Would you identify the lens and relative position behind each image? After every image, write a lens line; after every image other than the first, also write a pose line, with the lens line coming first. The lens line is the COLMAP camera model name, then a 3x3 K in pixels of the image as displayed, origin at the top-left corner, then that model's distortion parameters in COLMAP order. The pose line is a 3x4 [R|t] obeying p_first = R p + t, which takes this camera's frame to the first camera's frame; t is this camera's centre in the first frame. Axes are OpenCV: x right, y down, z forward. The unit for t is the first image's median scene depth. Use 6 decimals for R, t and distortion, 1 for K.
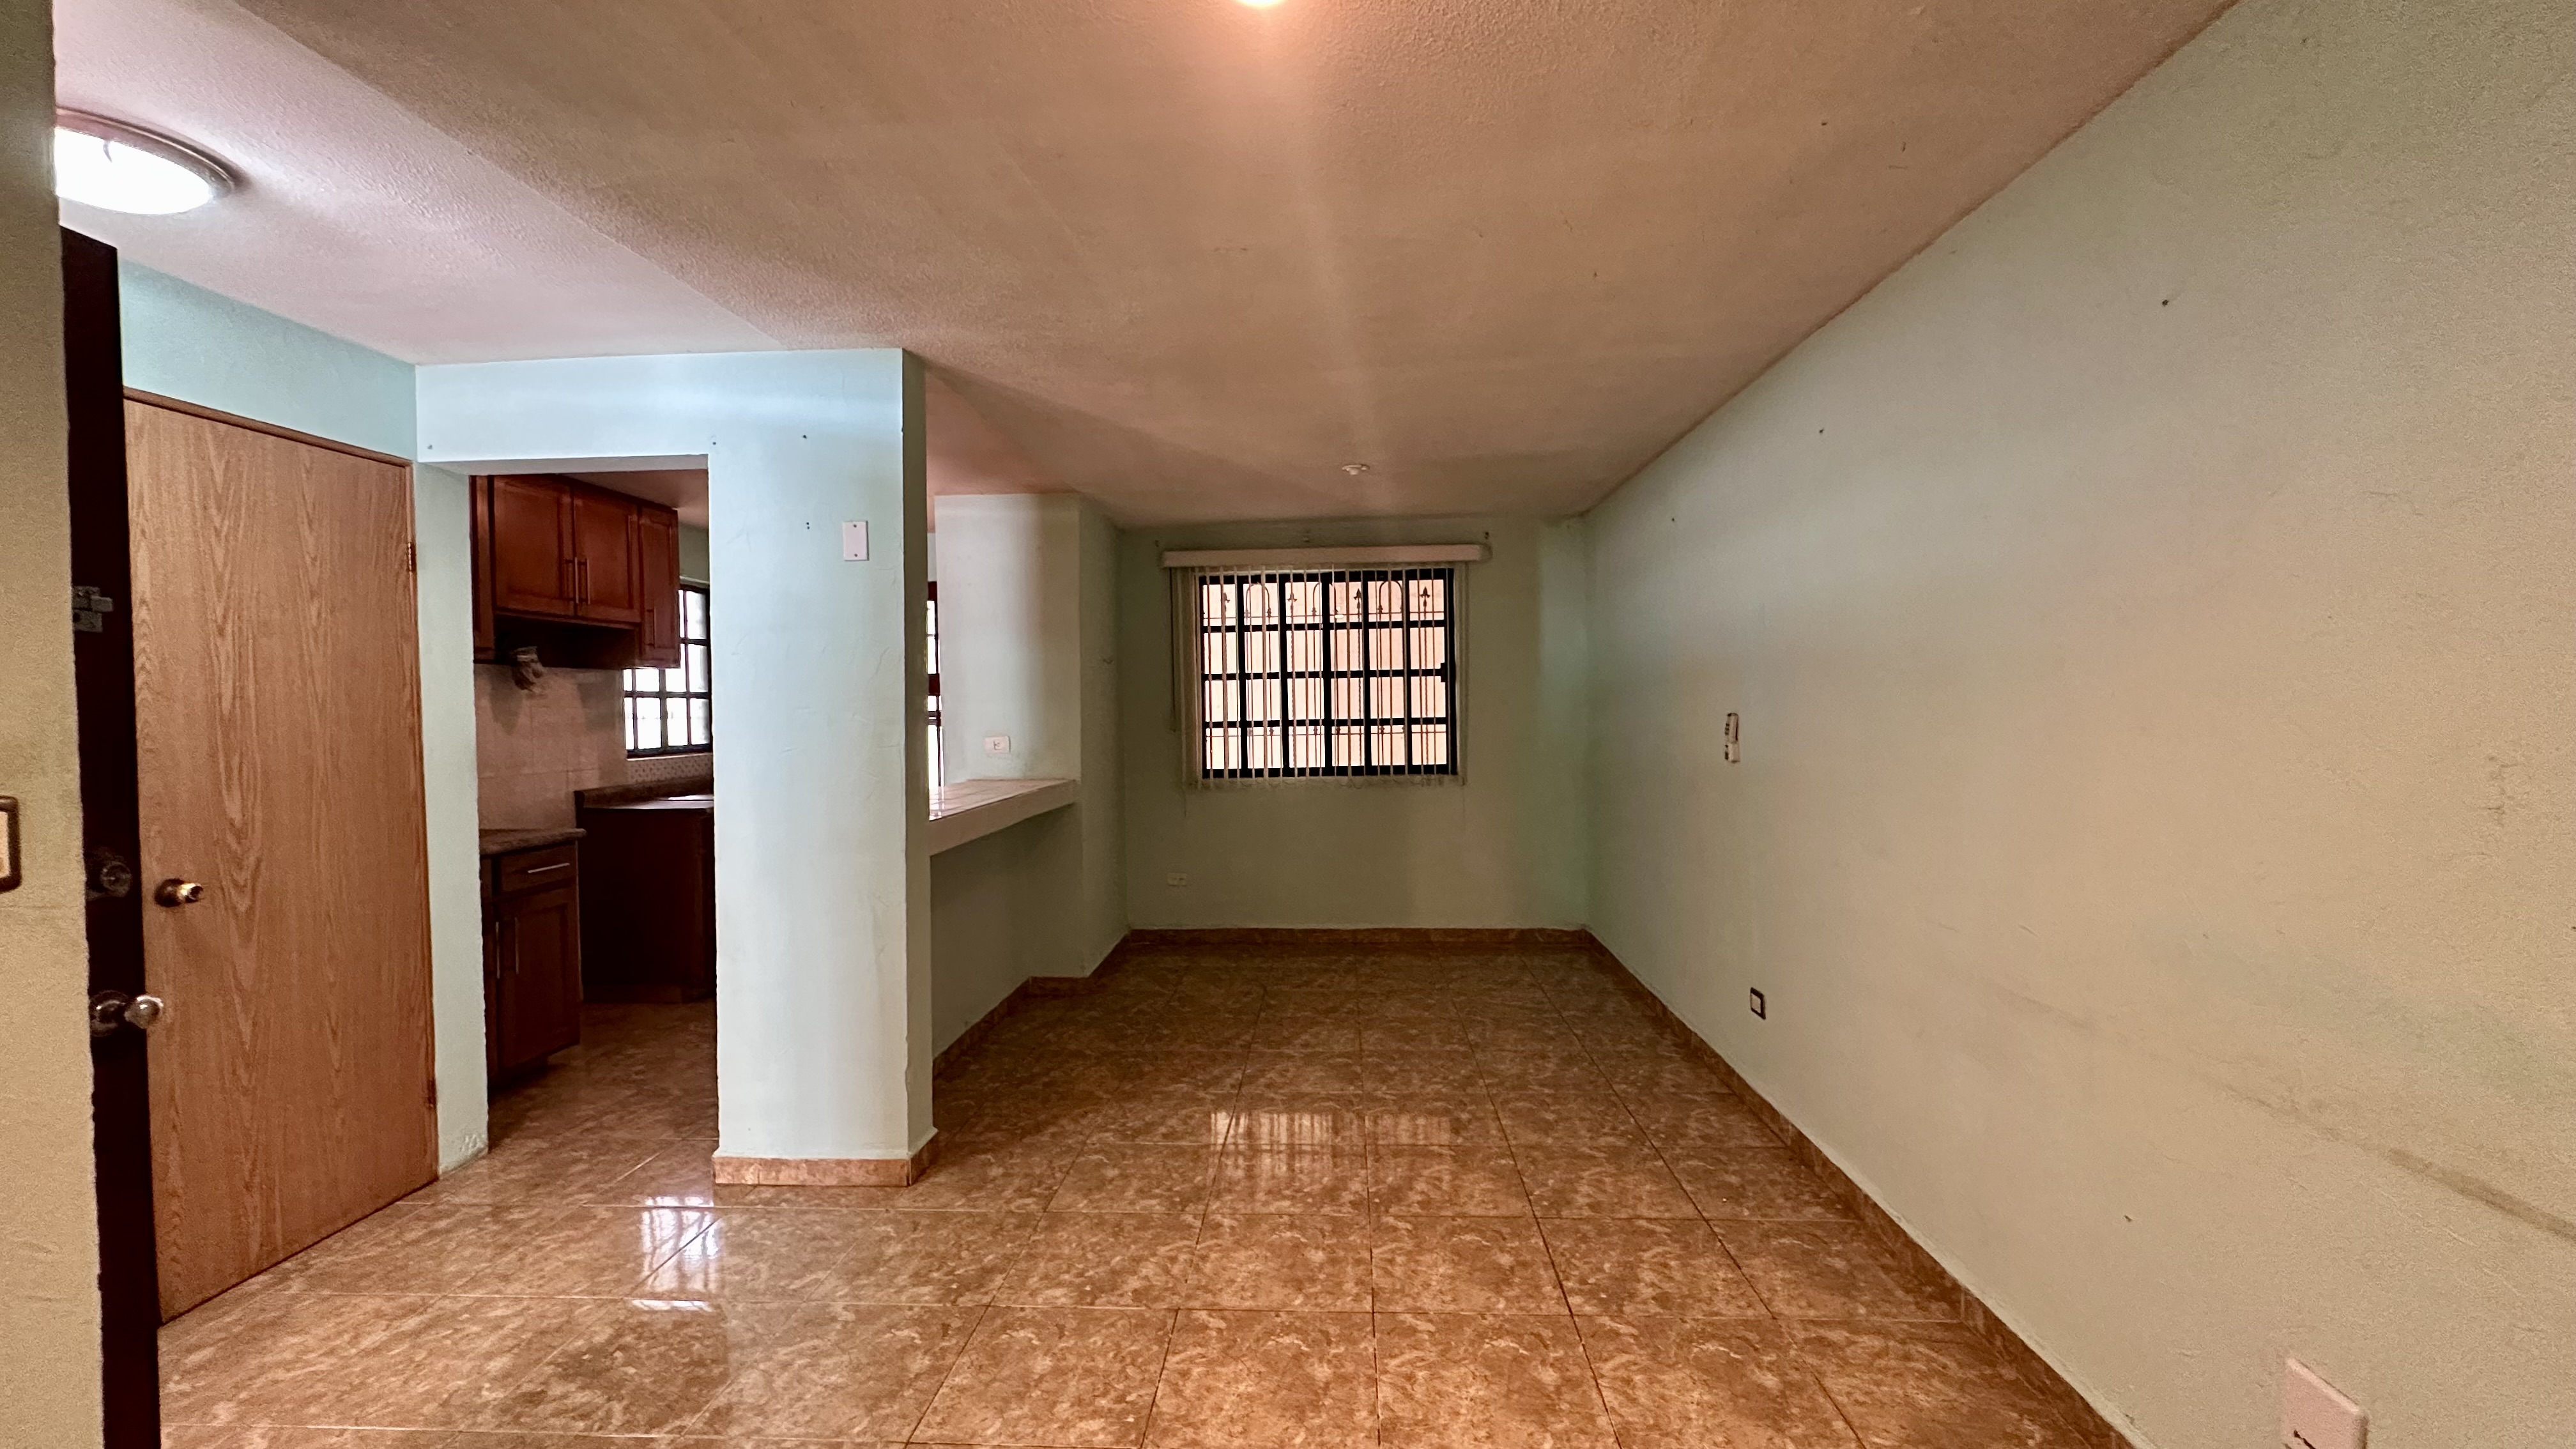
lens RADIAL K [[1030.4, 0, 1292.7], [0, 1030.4, 737.5], [0, 0, 1]] dist [-0.000980, -0.000357]
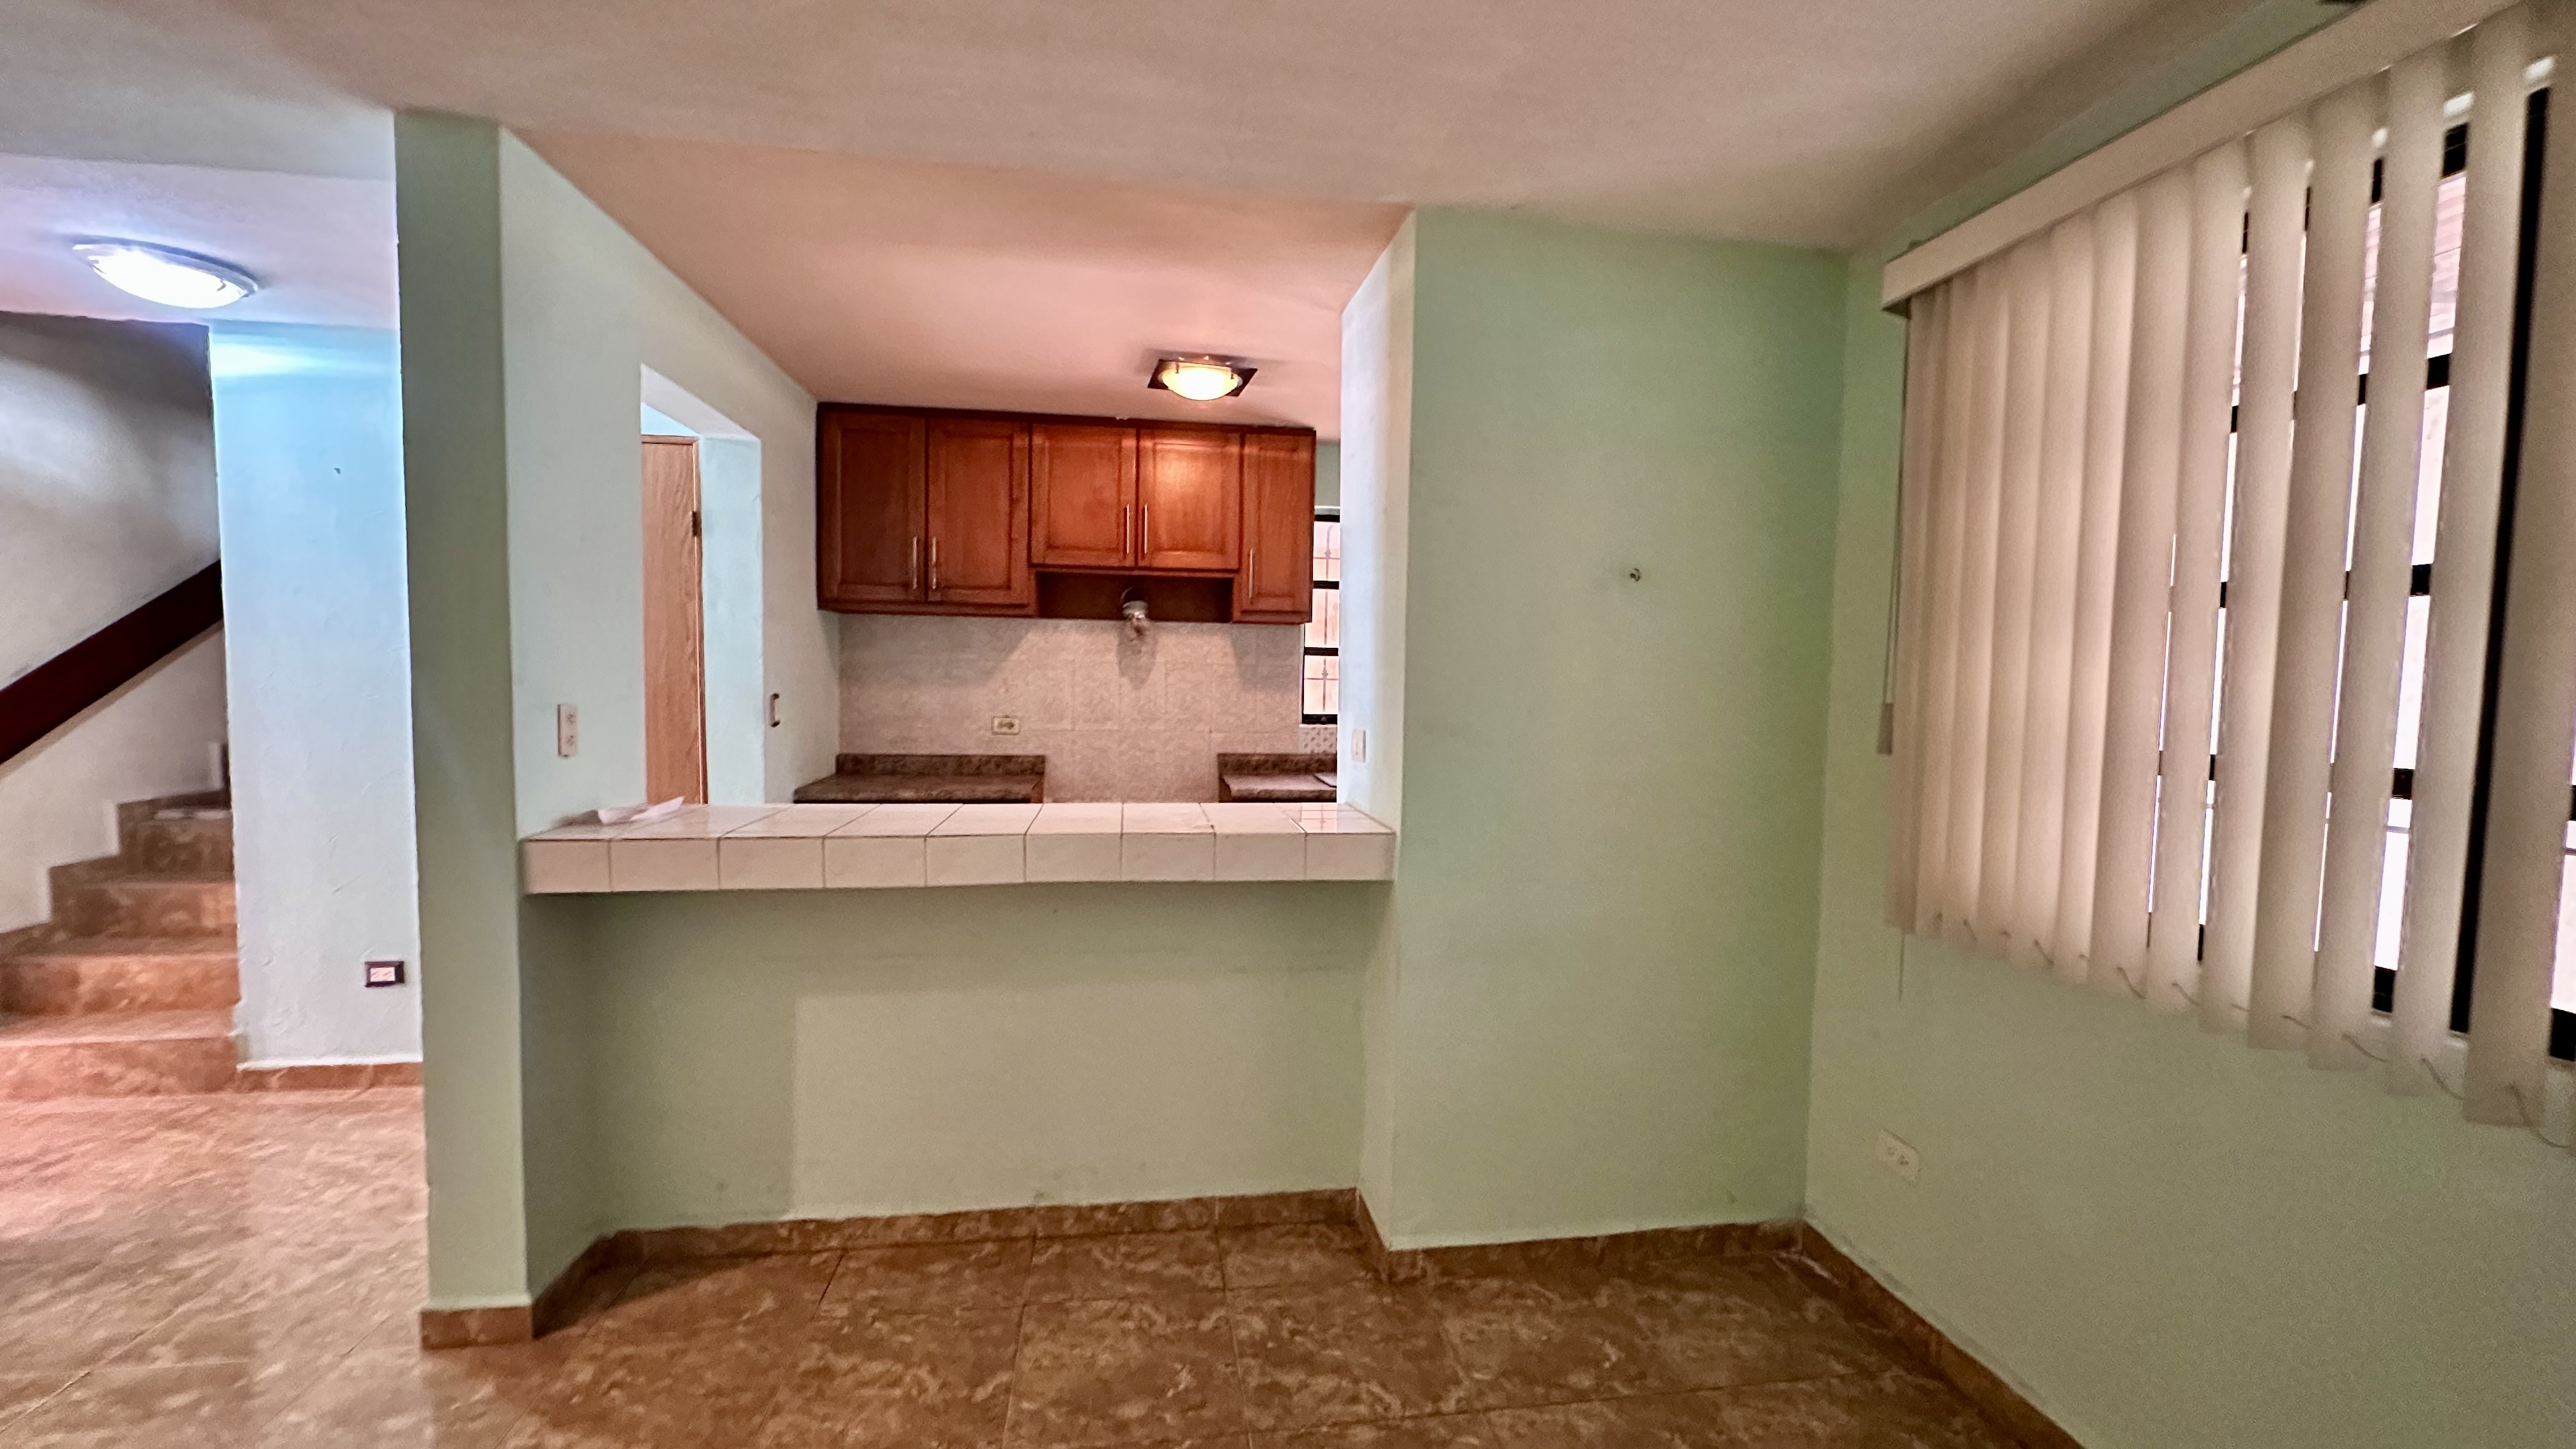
lens RADIAL K [[1030.4, 0, 1295.2], [0, 1030.4, 731.7], [0, 0, 1]] dist [-0.000980, -0.000357]
pose [[0.195424, 0.076970, -0.977694, 0.267713], [-0.048633, 0.996450, 0.068725, -0.039569], [0.979512, 0.034117, 0.198474, 0.967505]]
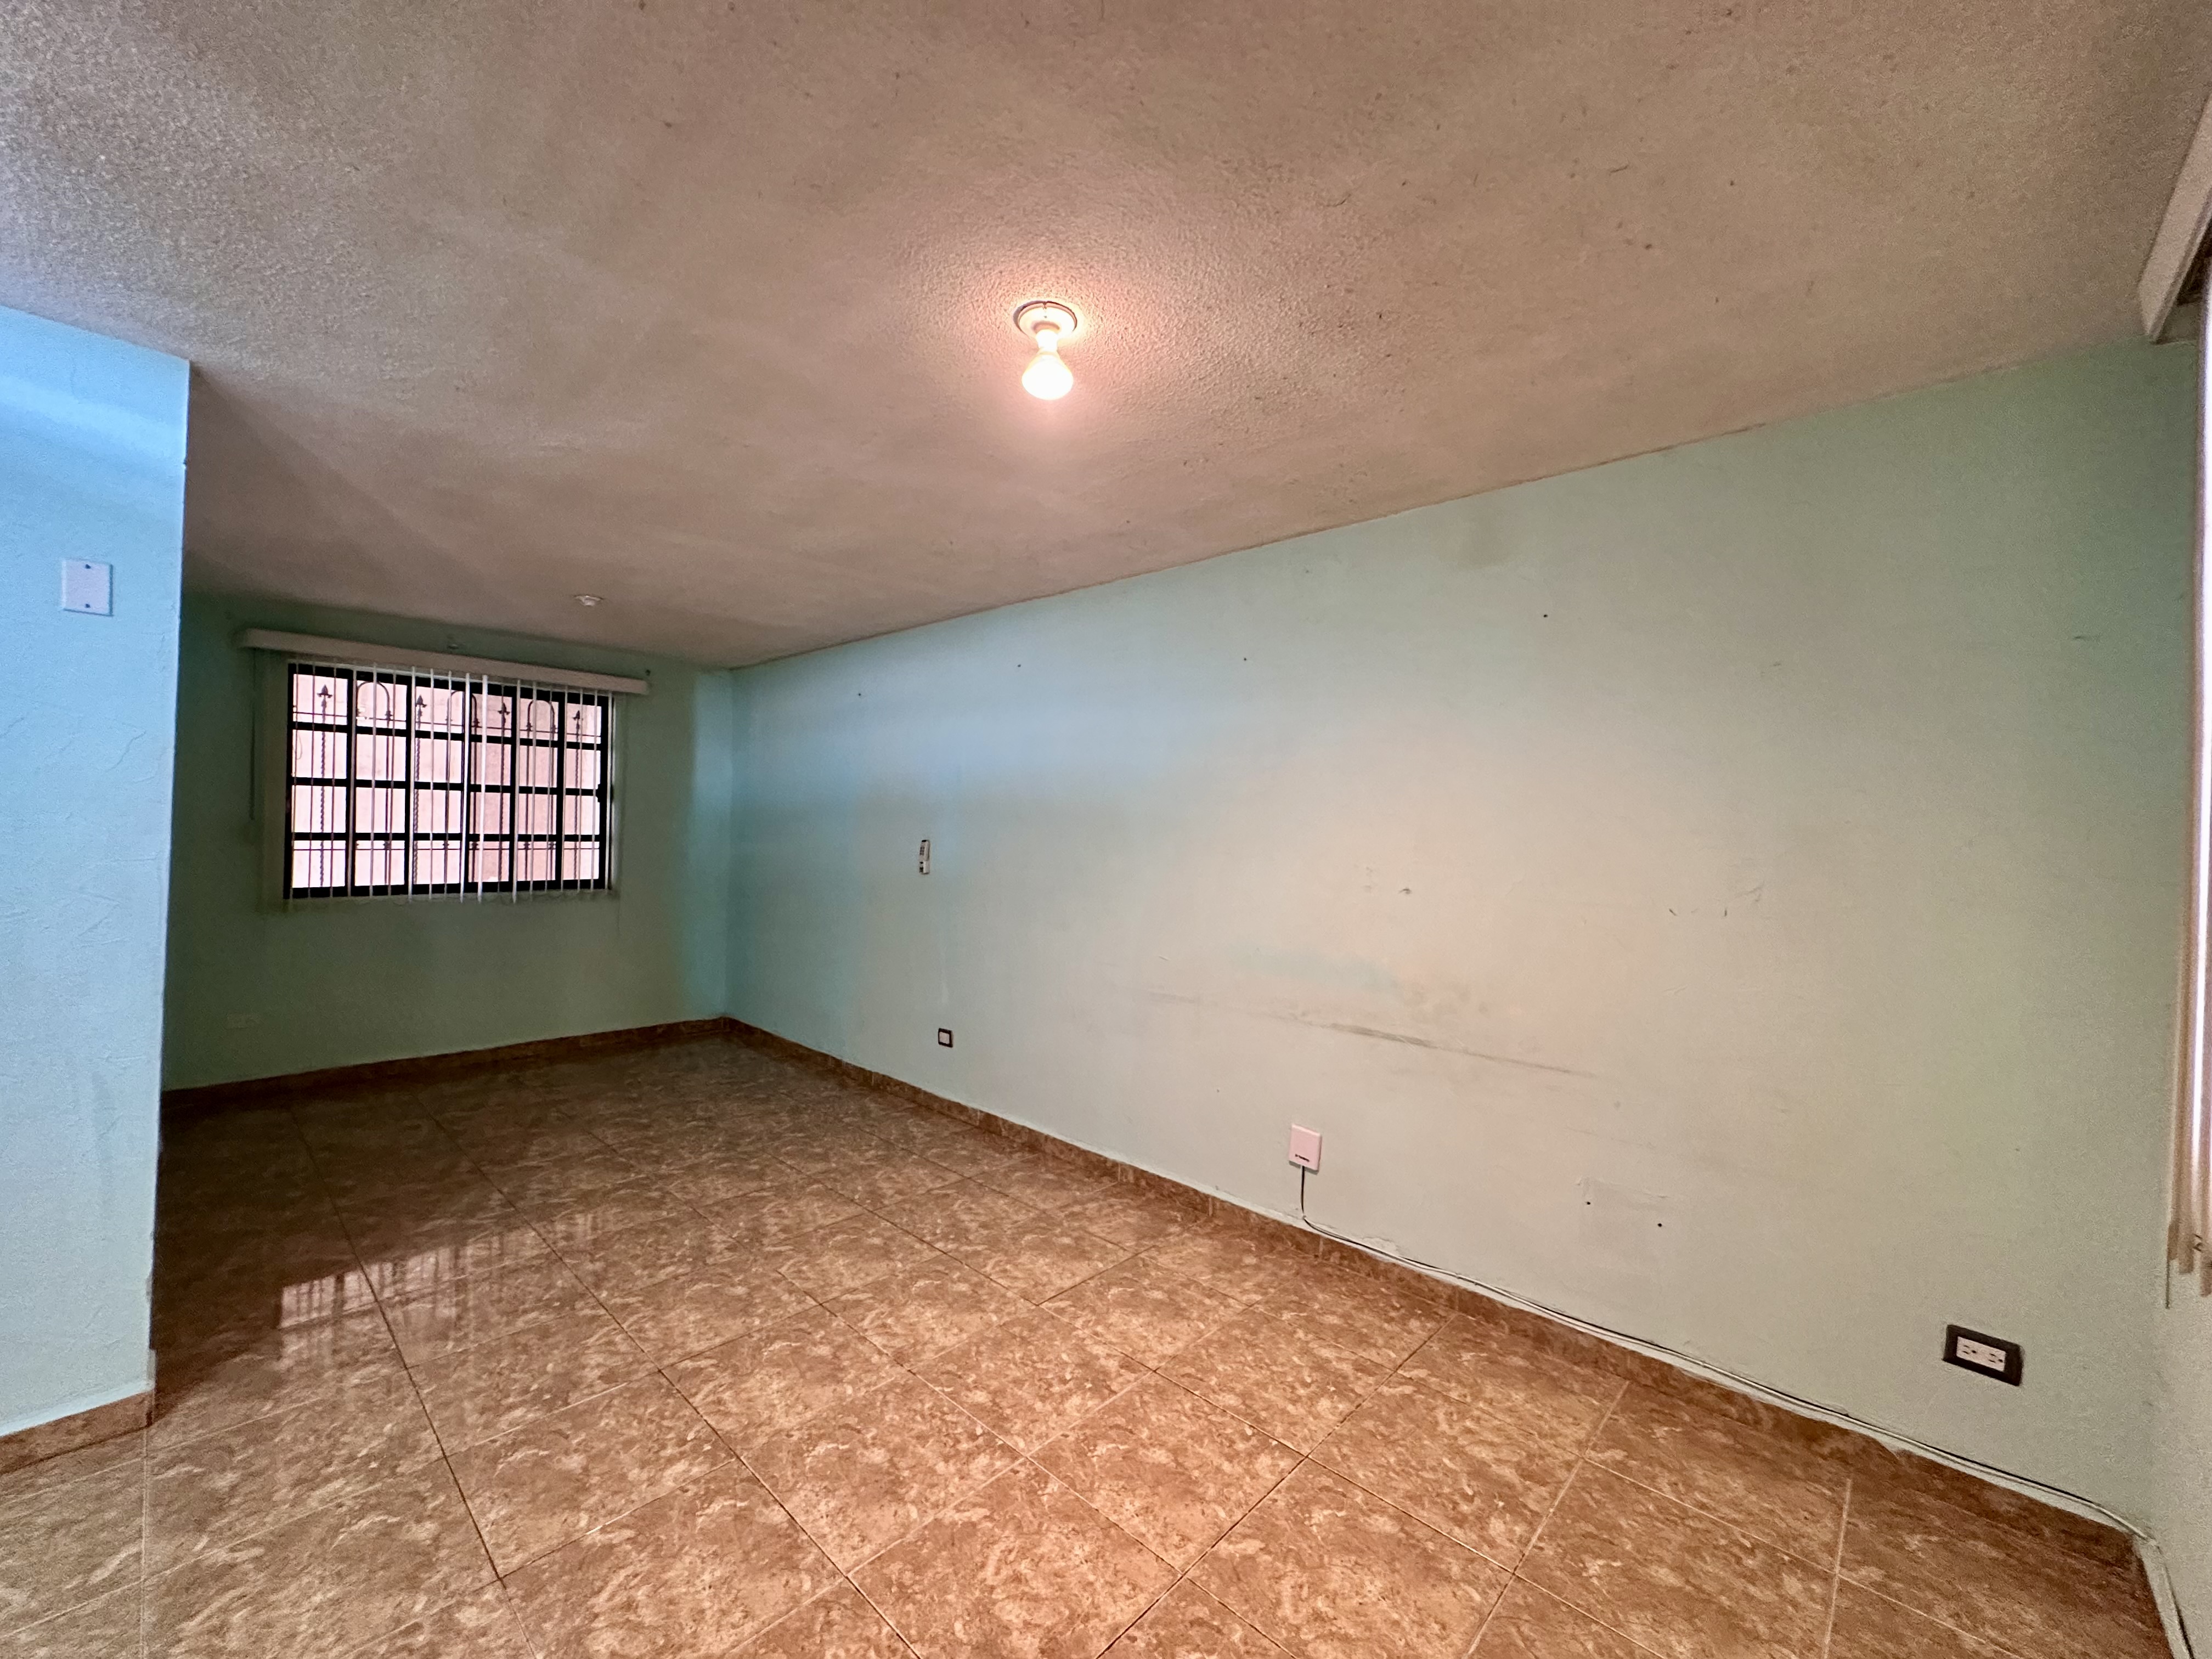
lens RADIAL K [[884.8, 0, 1101.1], [0, 884.8, 848.7], [0, 0, 1]] dist [-0.002353, 0.000920]
pose [[0.642411, 0.015918, 0.766195, -0.291409], [-0.007778, 0.999868, -0.014252, 0.004267], [-0.766321, 0.003196, 0.642450, 0.016188]]
